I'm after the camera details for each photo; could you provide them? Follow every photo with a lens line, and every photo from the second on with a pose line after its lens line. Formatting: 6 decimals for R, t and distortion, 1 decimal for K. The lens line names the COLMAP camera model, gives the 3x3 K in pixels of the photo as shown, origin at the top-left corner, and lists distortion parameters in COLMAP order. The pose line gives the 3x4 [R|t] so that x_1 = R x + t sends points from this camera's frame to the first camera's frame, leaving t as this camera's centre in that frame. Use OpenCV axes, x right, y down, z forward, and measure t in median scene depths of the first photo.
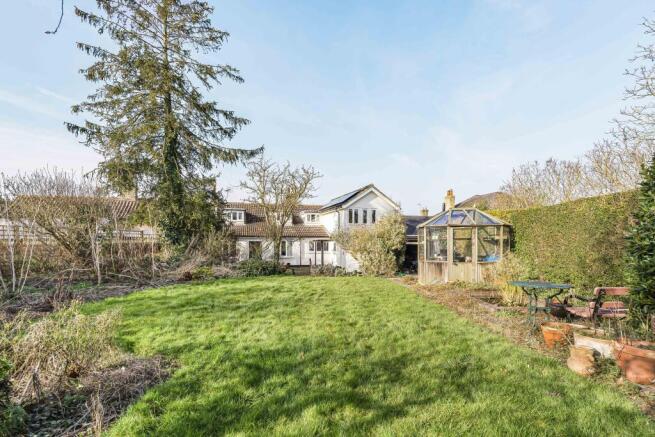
lens RADIAL K [[294.7, 0, 327.6], [0, 294.7, 253.4], [0, 0, 1]] dist [0.000843, -0.000010]
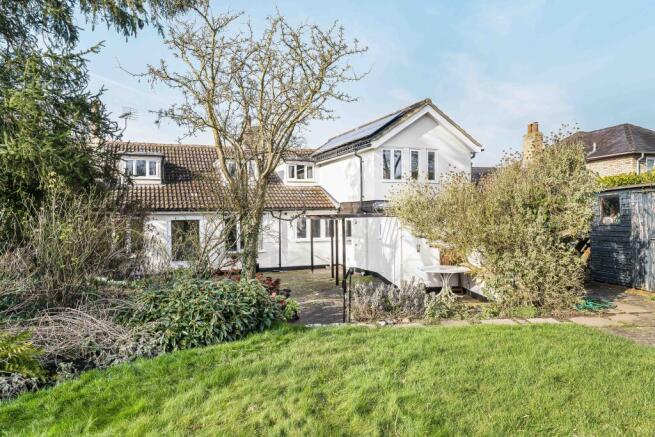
lens RADIAL K [[470.7, 0, 327.7], [0, 470.7, 217.3], [0, 0, 1]] dist [0.001704, -0.000629]
pose [[0.997844, -0.017307, 0.063300, -0.067993], [0.019828, 0.999026, -0.039422, -0.012128], [-0.062556, 0.040592, 0.997216, 0.243388]]
